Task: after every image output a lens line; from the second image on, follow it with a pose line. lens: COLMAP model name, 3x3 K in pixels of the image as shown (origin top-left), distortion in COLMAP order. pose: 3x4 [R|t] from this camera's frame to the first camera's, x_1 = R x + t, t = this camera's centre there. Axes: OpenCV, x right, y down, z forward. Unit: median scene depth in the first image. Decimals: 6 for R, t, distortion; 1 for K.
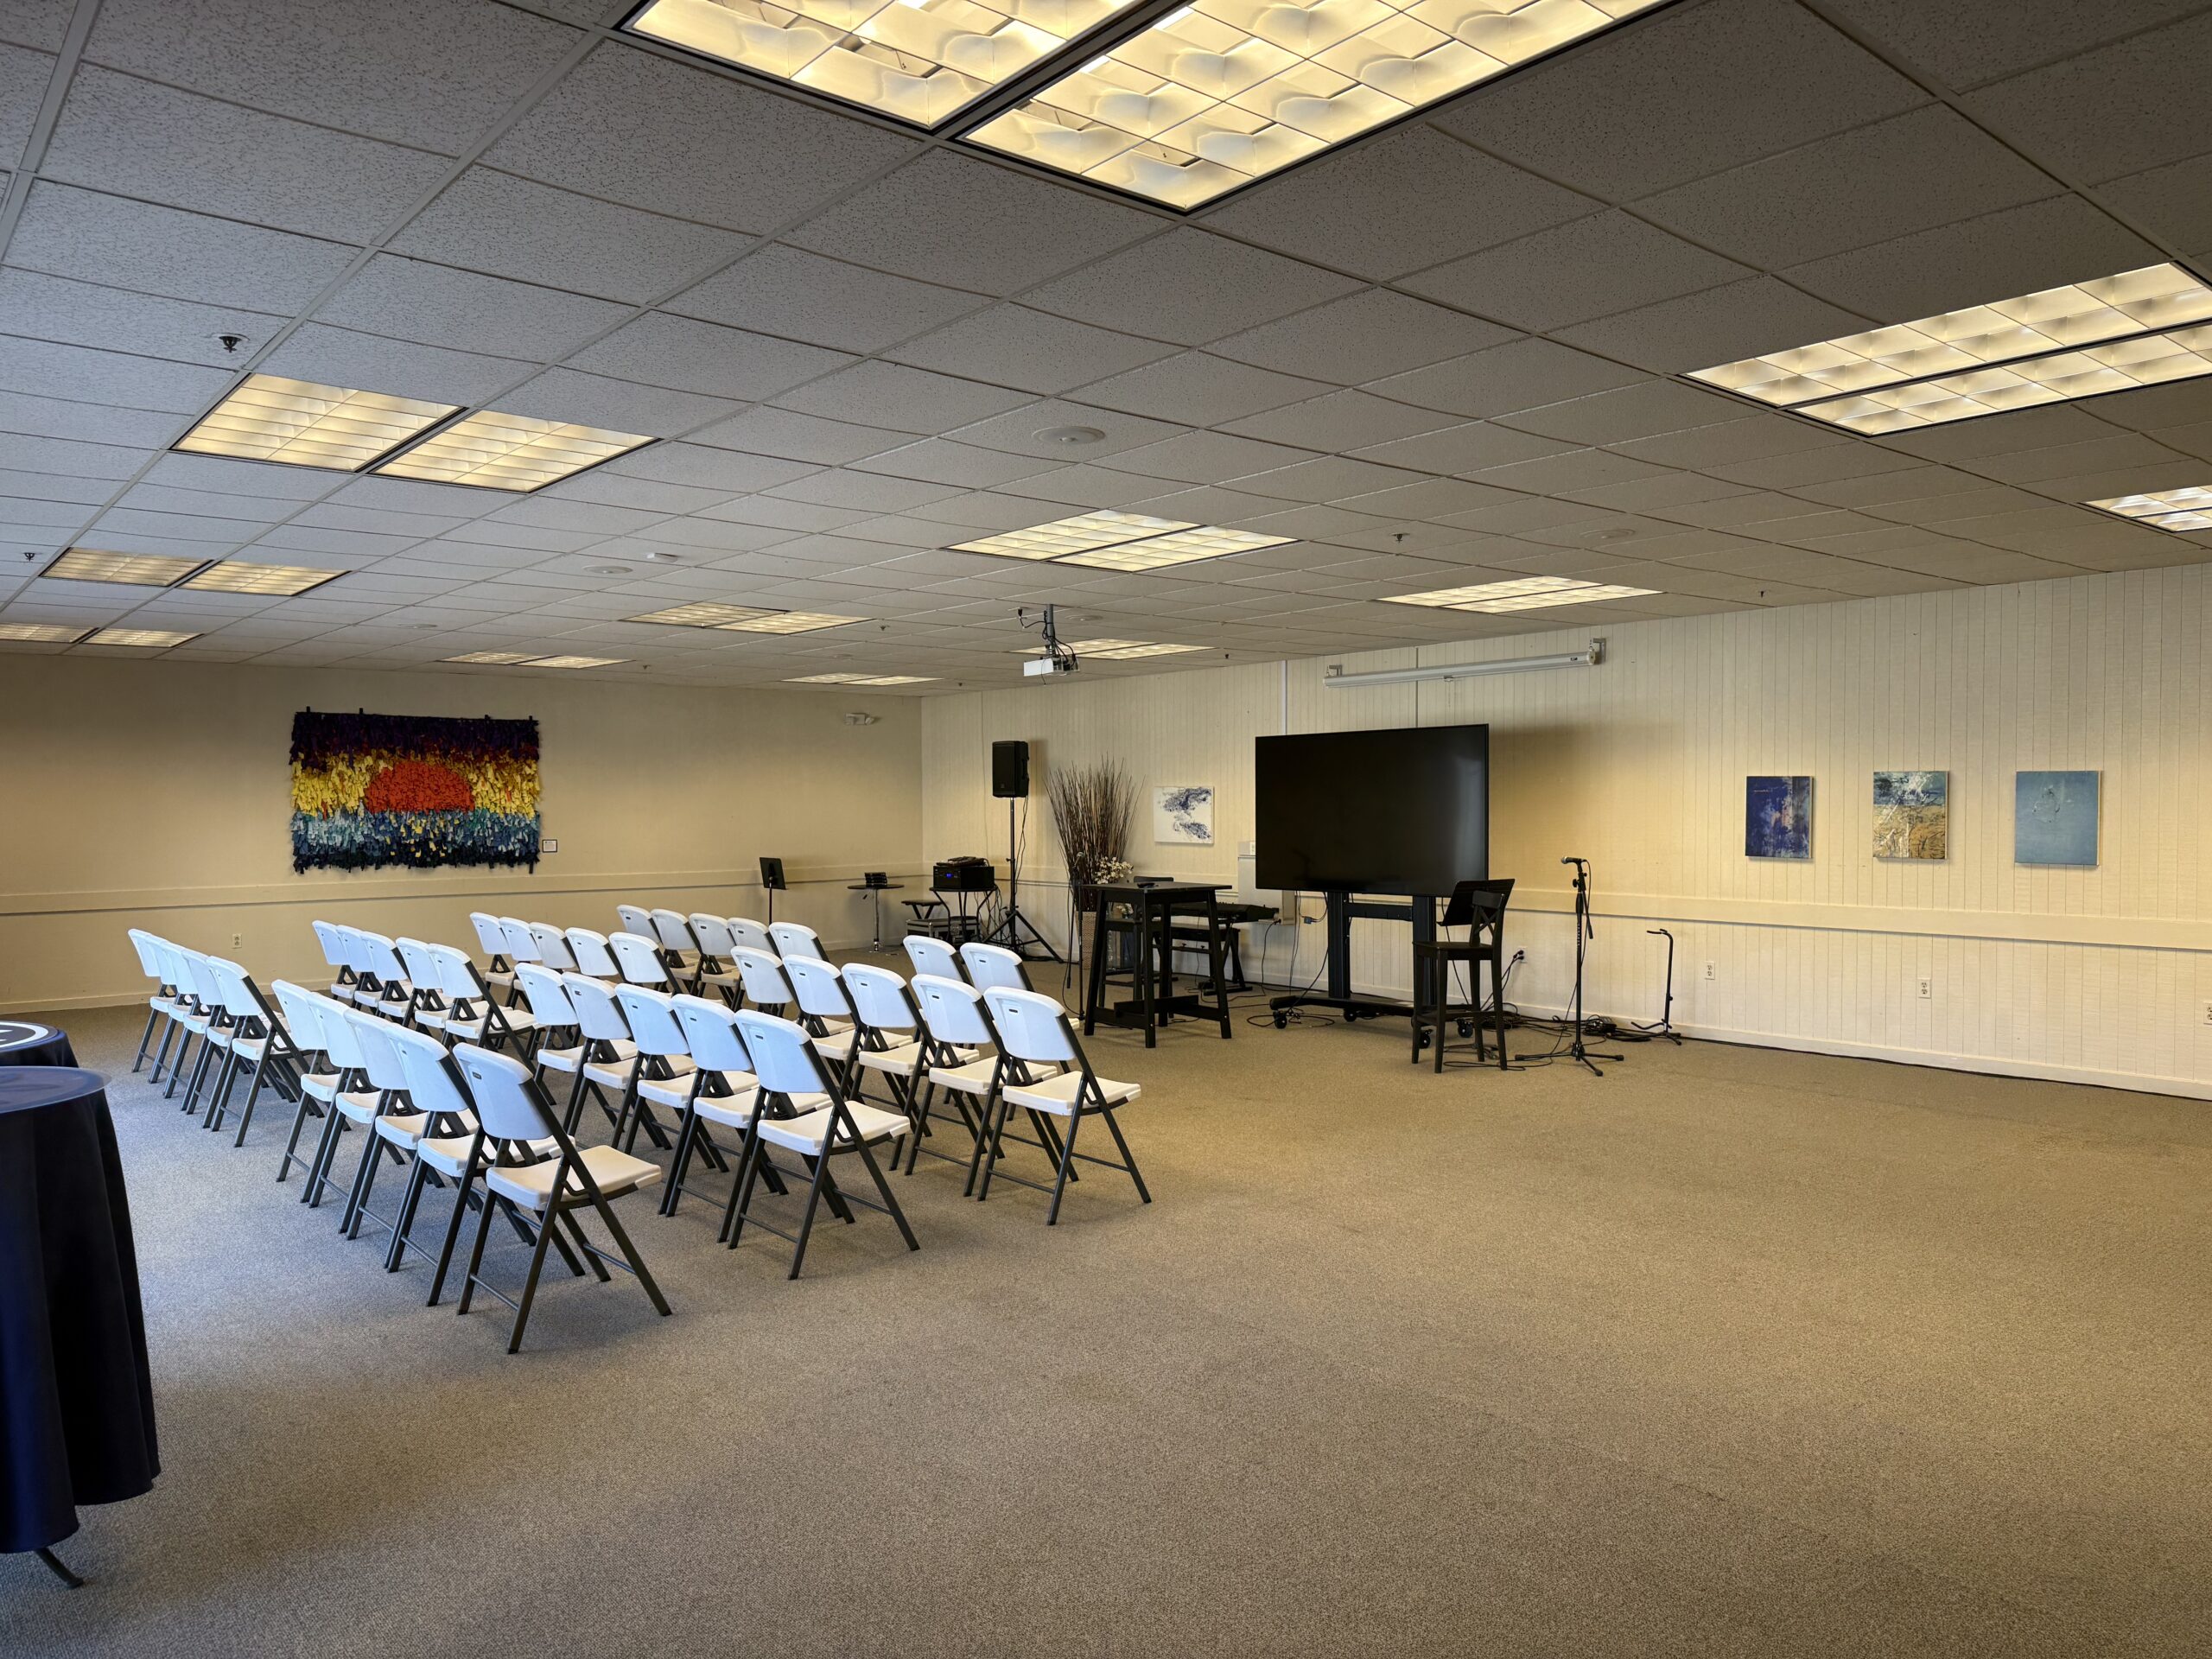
lens RADIAL K [[1532.5, 0, 1101.7], [0, 1532.5, 839.5], [0, 0, 1]] dist [0.151800, -0.126705]
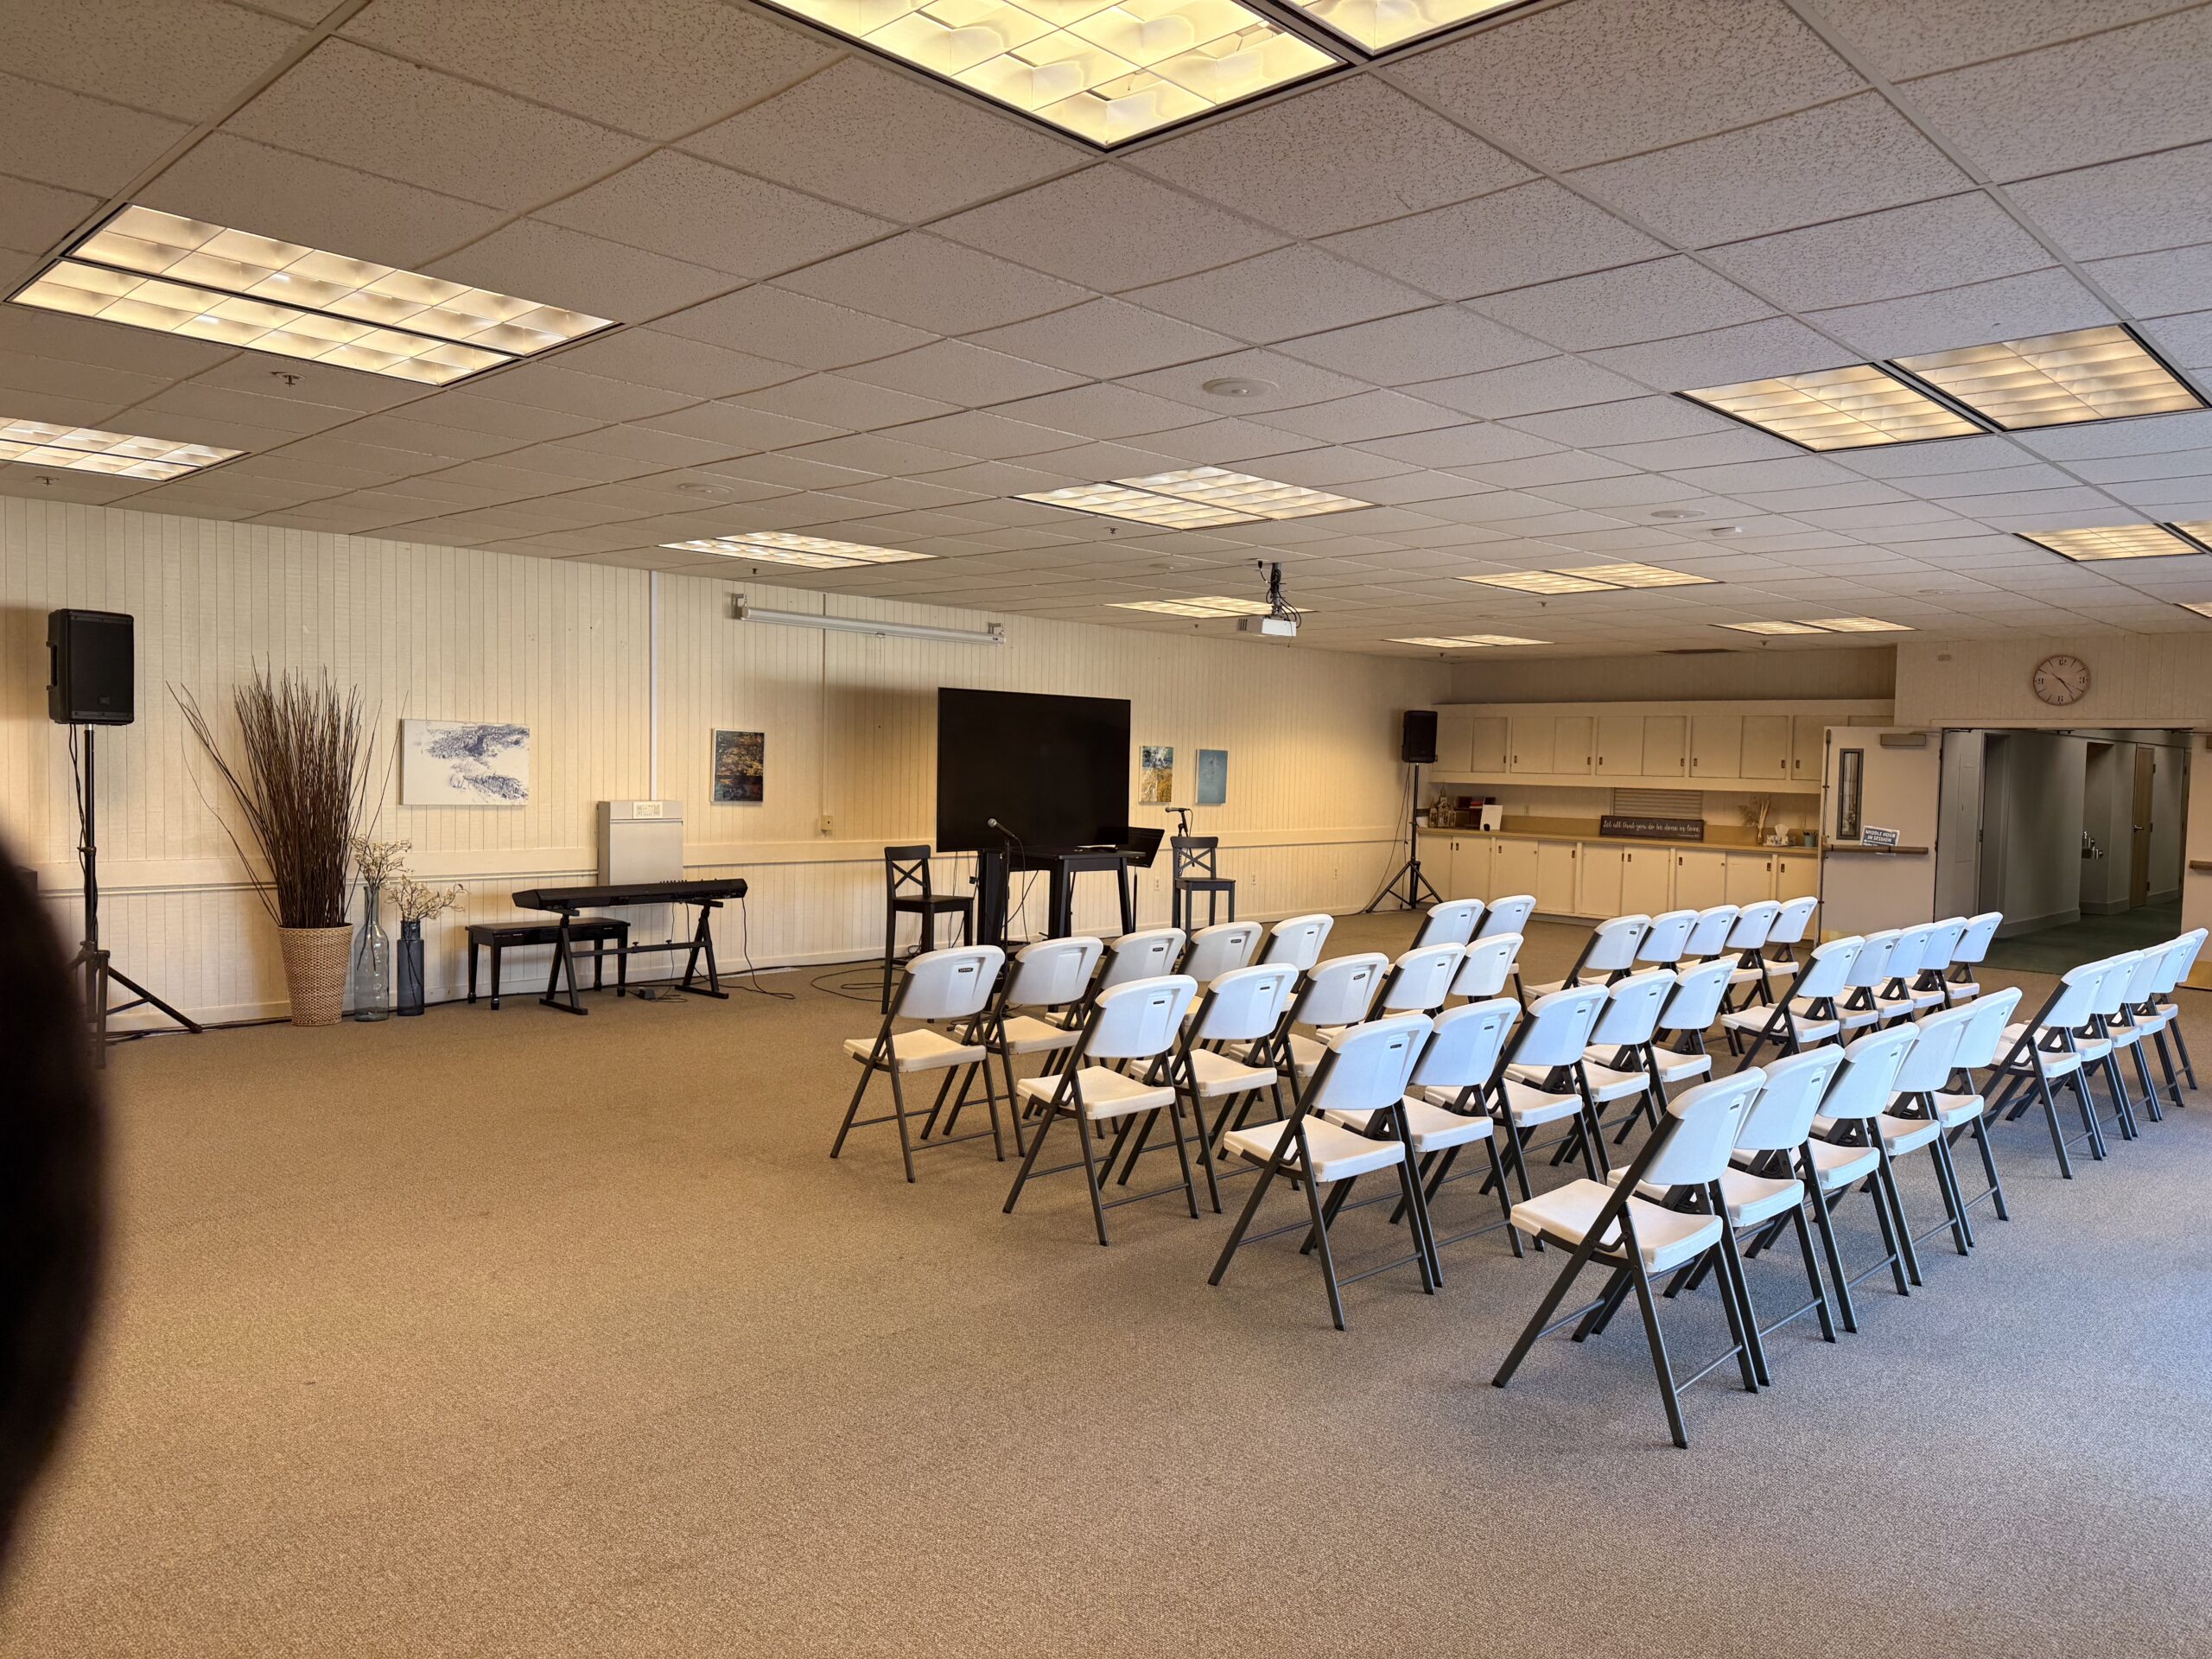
lens RADIAL K [[1530.1, 0, 1116.4], [0, 1530.1, 825.2], [0, 0, 1]] dist [0.158826, -0.135373]
pose [[-0.102848, -0.041711, 0.993822, -0.792791], [-0.002578, 0.999128, 0.041667, -0.022191], [-0.994694, 0.001723, -0.102866, 0.943497]]
